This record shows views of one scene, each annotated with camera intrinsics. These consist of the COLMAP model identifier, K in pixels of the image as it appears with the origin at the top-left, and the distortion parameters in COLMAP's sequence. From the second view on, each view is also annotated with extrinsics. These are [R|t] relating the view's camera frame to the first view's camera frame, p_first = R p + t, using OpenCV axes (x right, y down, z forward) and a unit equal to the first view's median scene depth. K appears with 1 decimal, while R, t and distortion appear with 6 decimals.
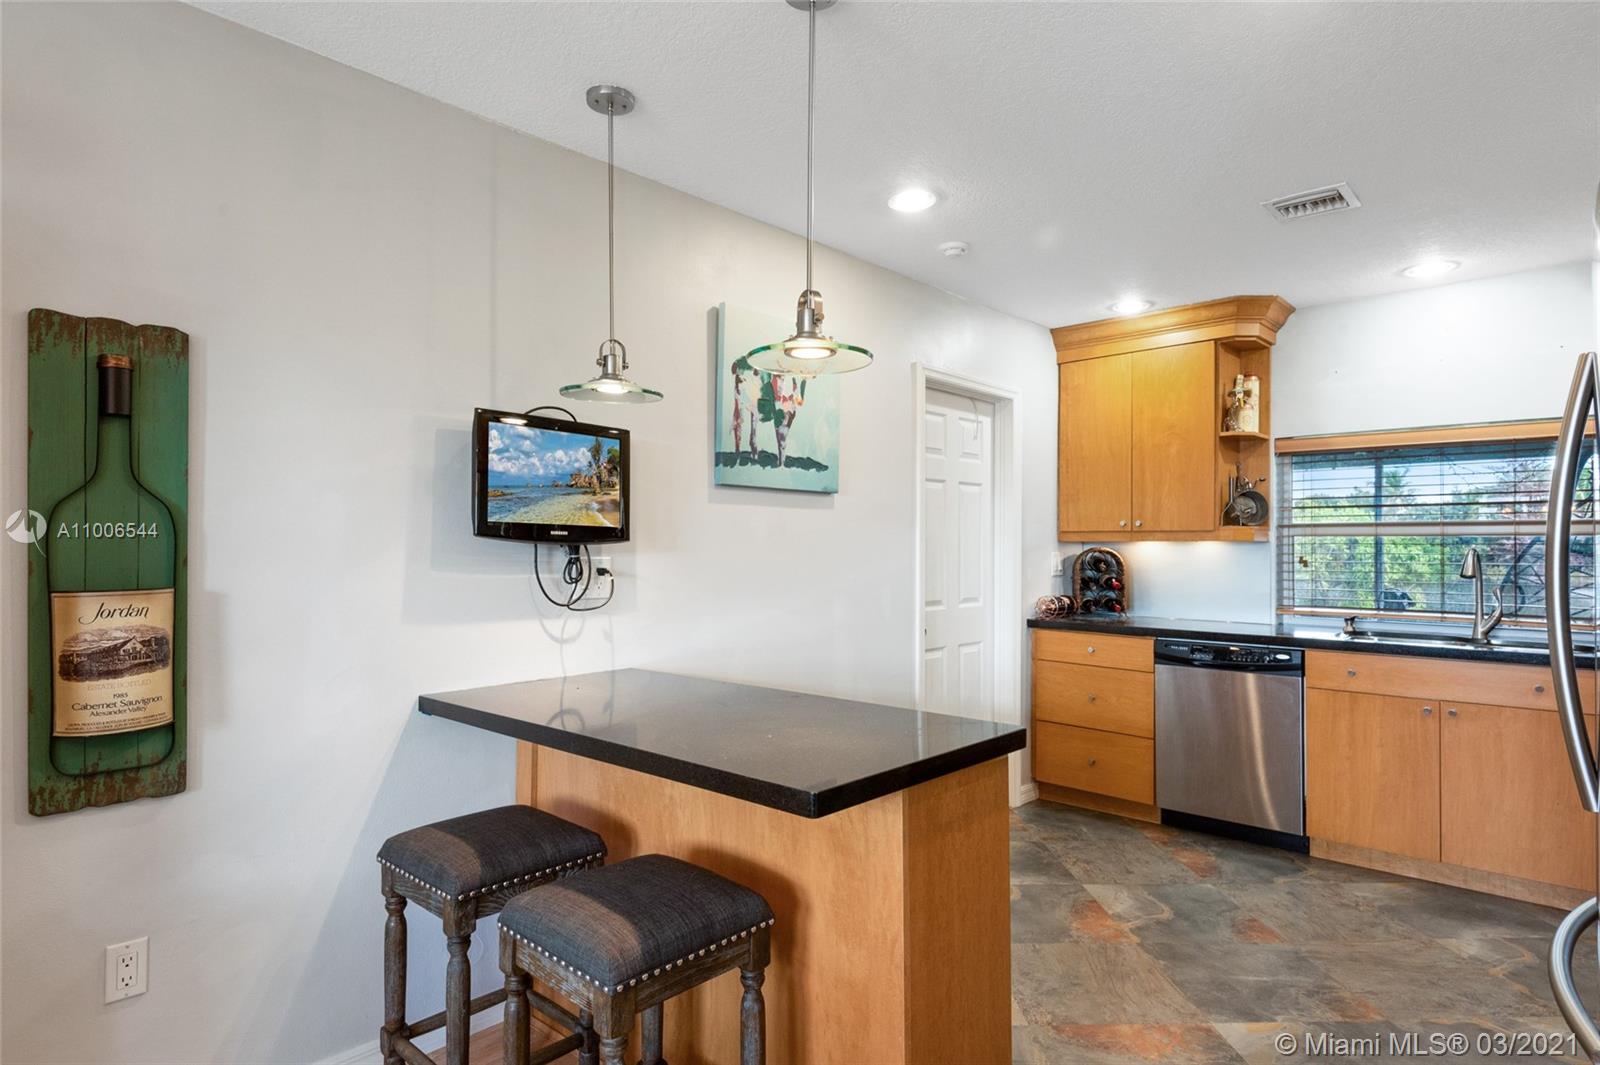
lens RADIAL K [[878.7, 0, 797.6], [0, 878.7, 530.8], [0, 0, 1]] dist [0.047786, -0.038431]
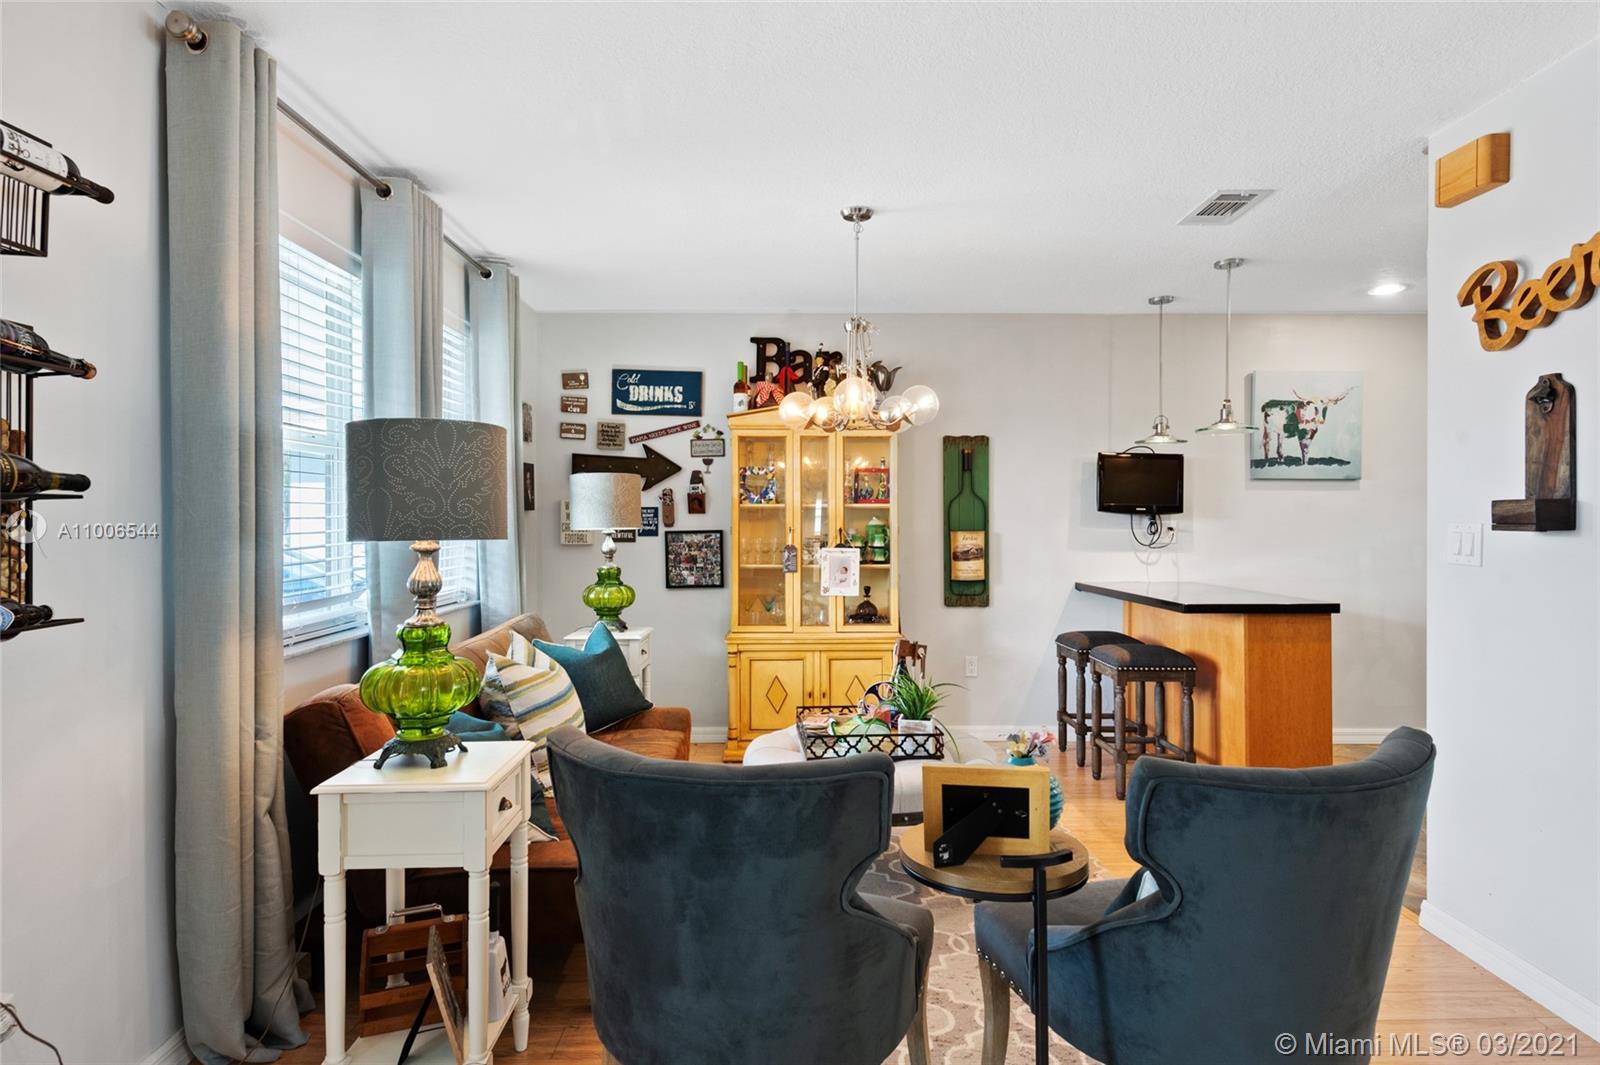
lens RADIAL K [[878.7, 0, 797.6], [0, 878.7, 530.8], [0, 0, 1]] dist [0.047786, -0.038431]
pose [[0.699053, 0.011913, -0.714970, 0.582305], [0.011547, 0.999543, 0.027944, -0.012456], [0.714976, -0.027791, 0.698596, -0.910180]]
